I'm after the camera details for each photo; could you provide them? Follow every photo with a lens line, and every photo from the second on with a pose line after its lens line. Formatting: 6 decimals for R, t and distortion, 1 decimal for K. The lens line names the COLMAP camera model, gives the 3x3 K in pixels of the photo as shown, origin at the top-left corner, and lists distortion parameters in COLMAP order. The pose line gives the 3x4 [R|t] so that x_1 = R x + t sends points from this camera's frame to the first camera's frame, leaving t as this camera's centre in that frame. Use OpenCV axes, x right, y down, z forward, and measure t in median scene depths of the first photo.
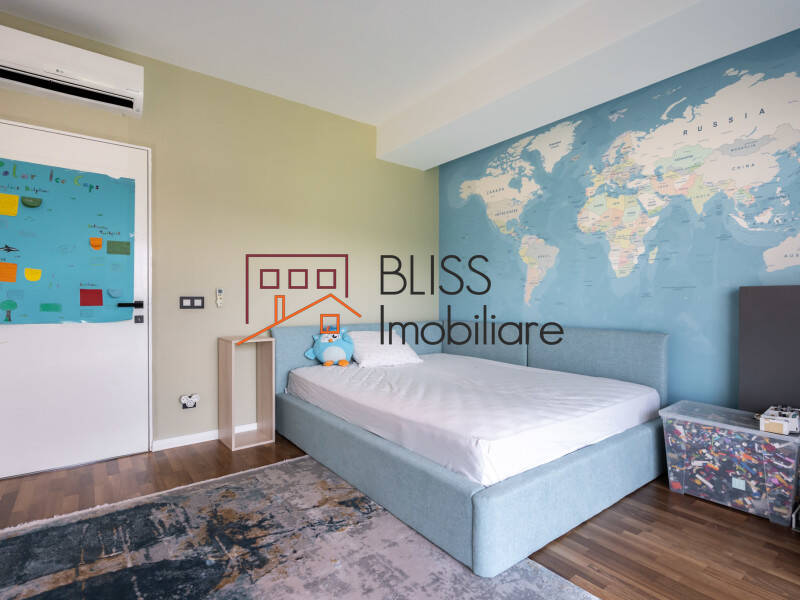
lens RADIAL K [[410.9, 0, 400.8], [0, 410.9, 305.5], [0, 0, 1]] dist [0.000523, 0.000862]
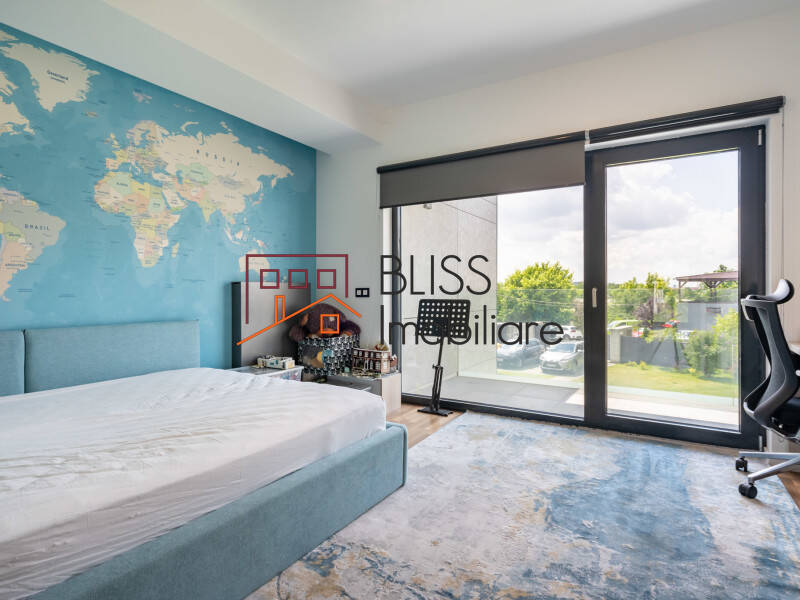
lens RADIAL K [[431.8, 0, 400.6], [0, 431.8, 296.6], [0, 0, 1]] dist [-0.001267, -0.000544]
pose [[-0.351358, -0.013139, 0.936149, -0.634975], [0.012500, 0.999747, 0.018723, -0.011669], [-0.936158, 0.018280, -0.351105, 0.807040]]
